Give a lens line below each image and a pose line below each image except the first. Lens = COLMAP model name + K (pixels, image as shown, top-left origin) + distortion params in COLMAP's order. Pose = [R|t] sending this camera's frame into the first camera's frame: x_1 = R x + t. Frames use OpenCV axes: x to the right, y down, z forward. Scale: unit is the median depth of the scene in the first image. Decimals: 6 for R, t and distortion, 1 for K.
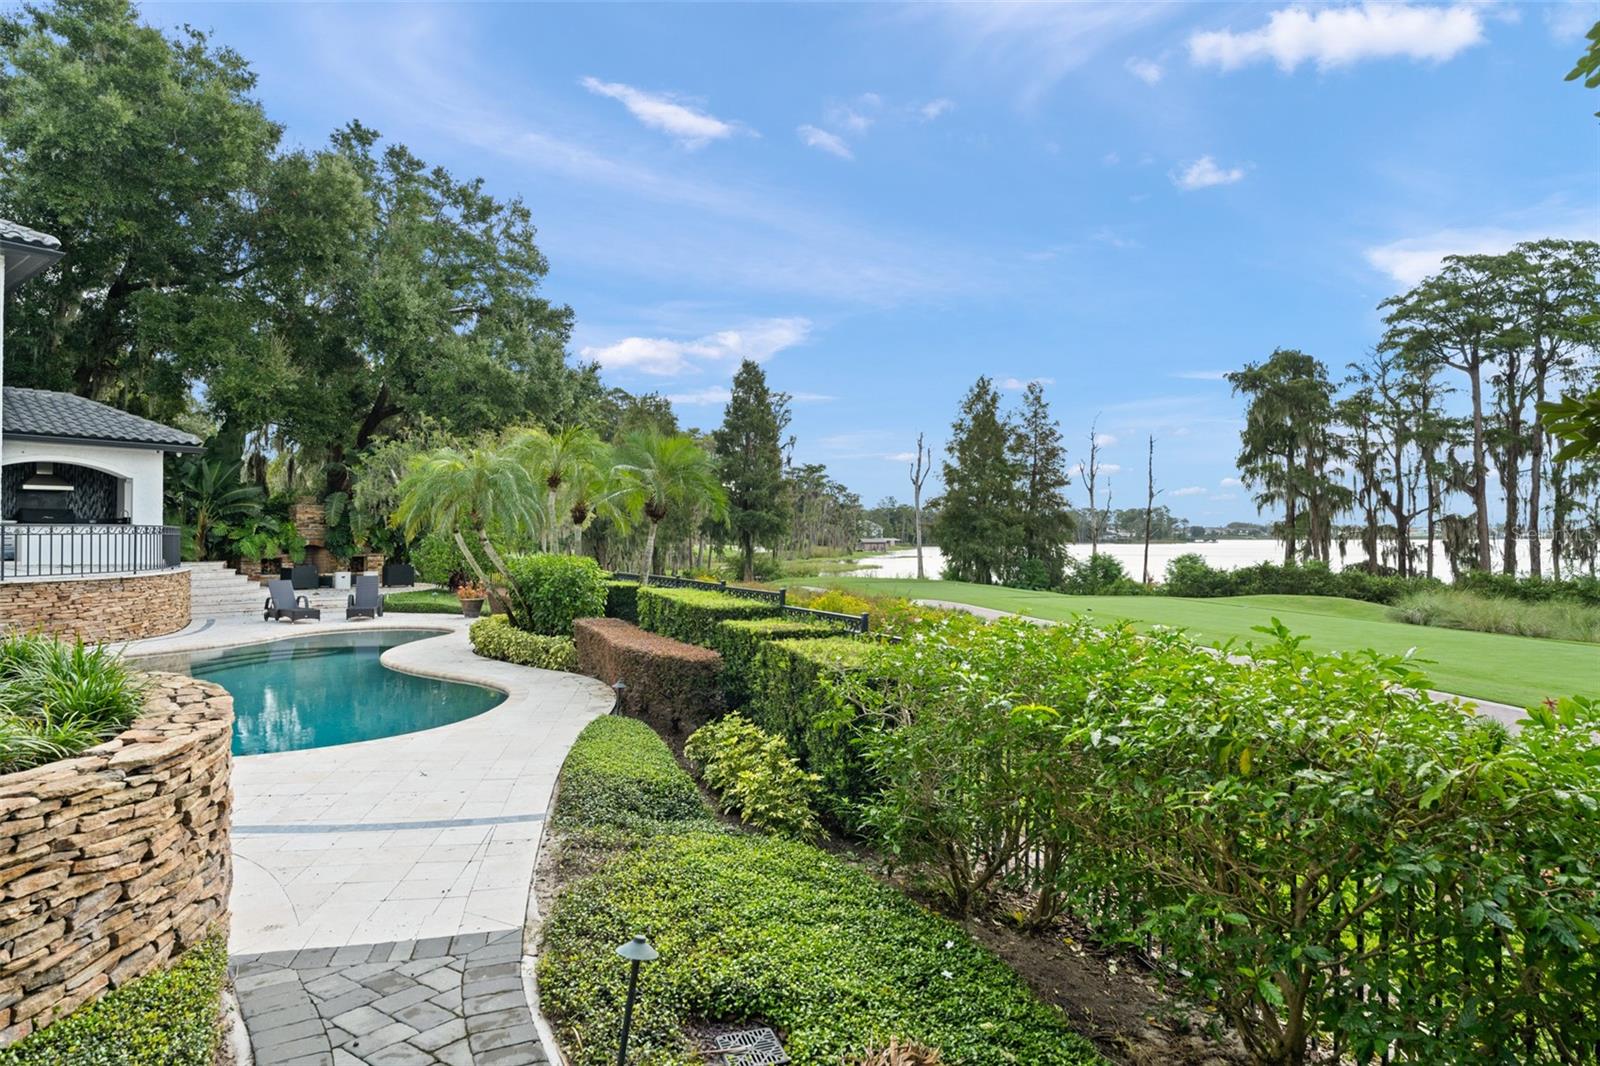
lens RADIAL K [[927.2, 0, 800.0], [0, 927.2, 516.2], [0, 0, 1]] dist [-0.003669, -0.000005]
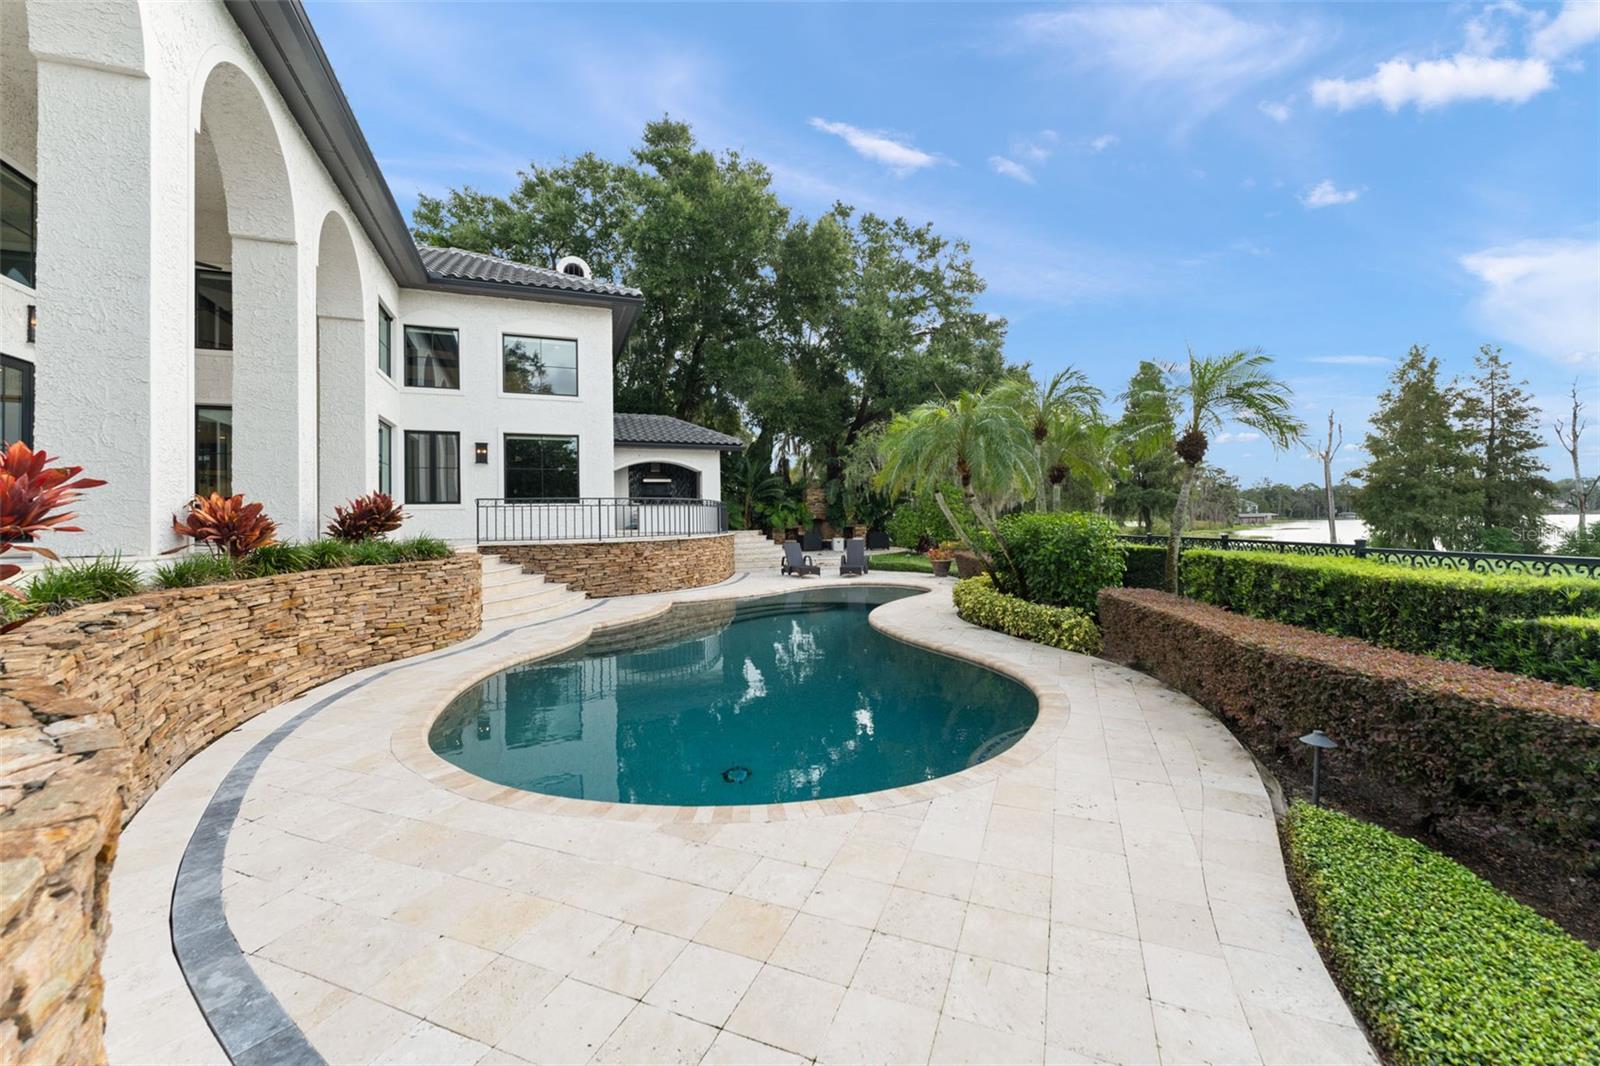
lens RADIAL K [[637.0, 0, 796.4], [0, 637.0, 528.6], [0, 0, 1]] dist [0.000280, 0.000224]
pose [[0.863155, -0.008666, -0.504865, -0.086142], [0.028205, 0.999119, 0.031071, 0.016488], [0.504151, -0.041059, 0.862639, 0.185710]]
